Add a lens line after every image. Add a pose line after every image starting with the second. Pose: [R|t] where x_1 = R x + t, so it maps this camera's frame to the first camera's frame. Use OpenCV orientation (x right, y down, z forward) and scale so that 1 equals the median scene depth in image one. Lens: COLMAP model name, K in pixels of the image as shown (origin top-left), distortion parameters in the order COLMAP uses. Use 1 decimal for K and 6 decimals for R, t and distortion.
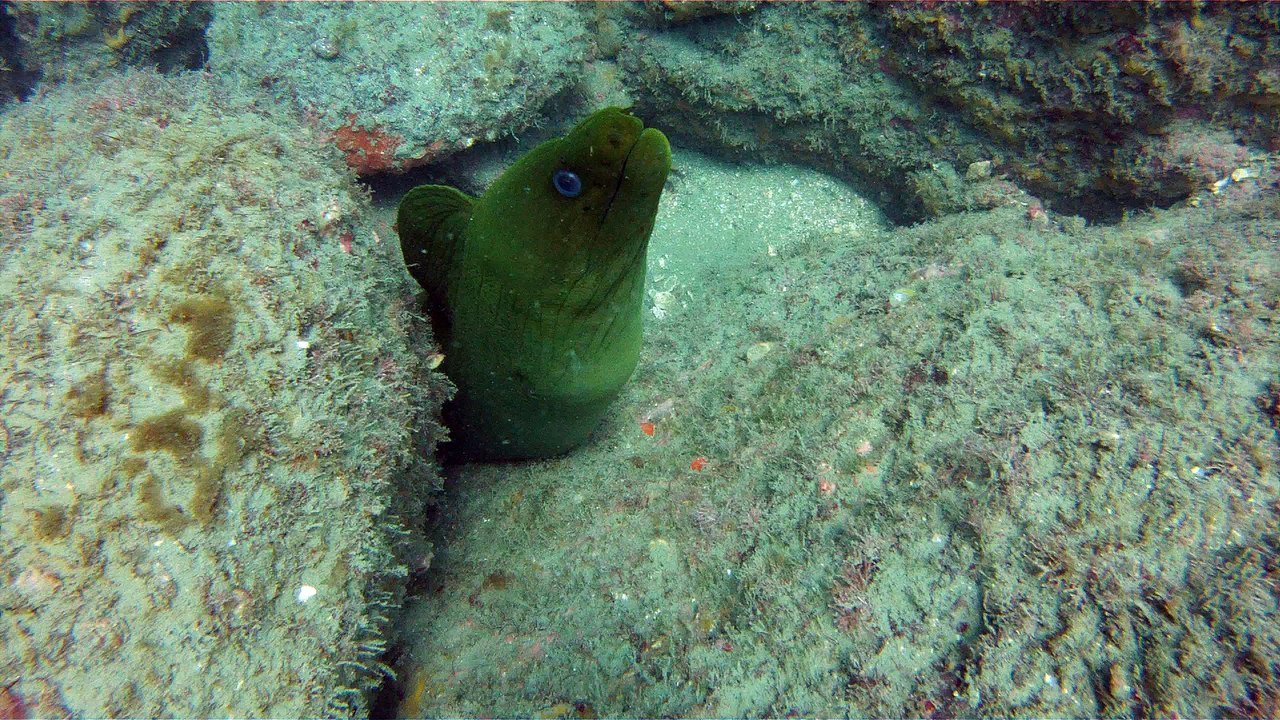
lens RADIAL K [[980.2, 0, 642.0], [0, 980.2, 333.3], [0, 0, 1]] dist [-0.254521, 0.213121]
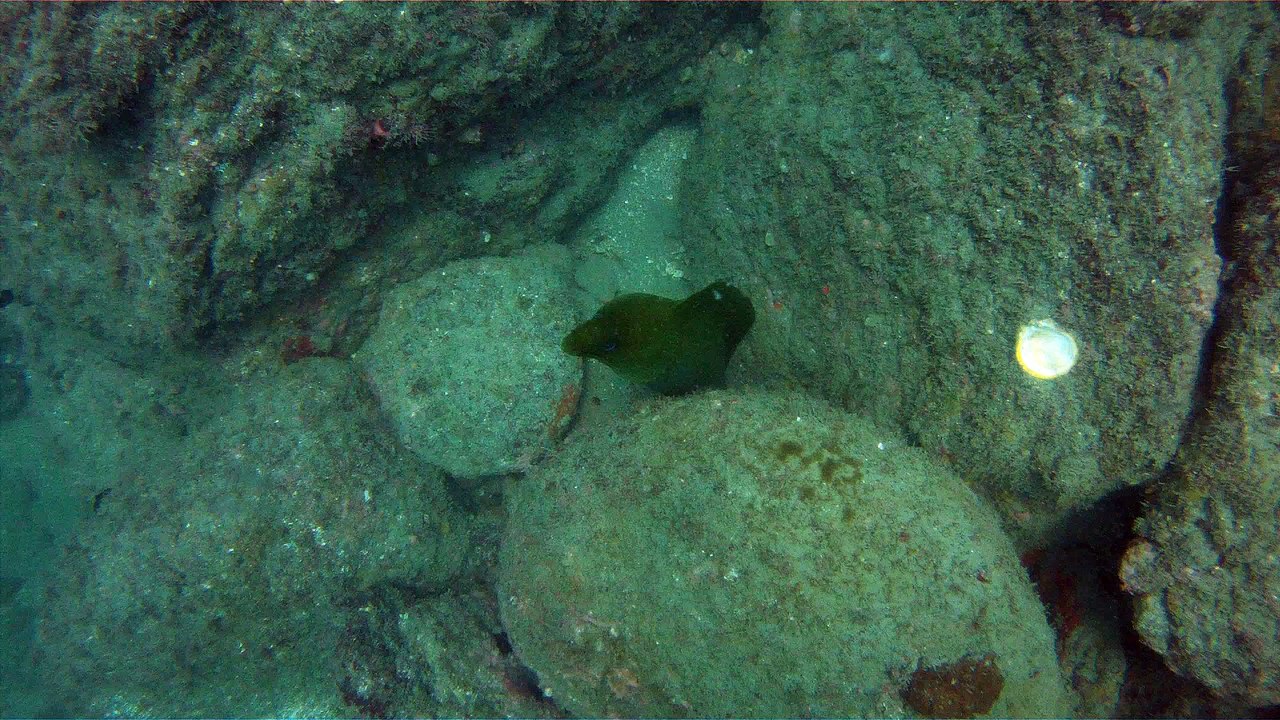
lens RADIAL K [[983.8, 0, 639.9], [0, 983.8, 309.8], [0, 0, 1]] dist [-0.170487, 0.083285]
pose [[0.351693, -0.935112, 0.043332, -0.312486], [0.906643, 0.351779, 0.232914, -1.032469], [-0.233044, -0.042627, 0.971531, -1.401251]]
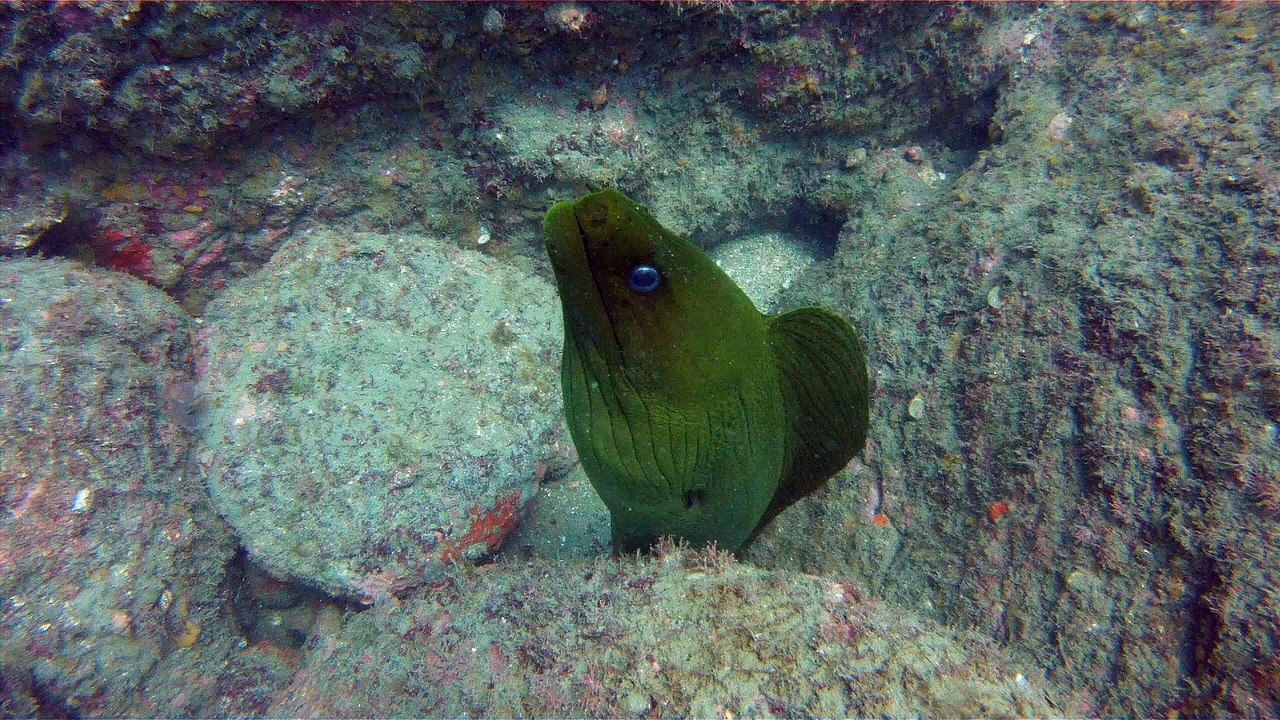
lens RADIAL K [[983.8, 0, 639.9], [0, 983.8, 309.8], [0, 0, 1]] dist [-0.170487, 0.083285]
pose [[0.685252, -0.649849, 0.328825, -0.705838], [0.648178, 0.750043, 0.131529, -0.741955], [-0.332107, 0.123006, 0.935187, -0.019784]]
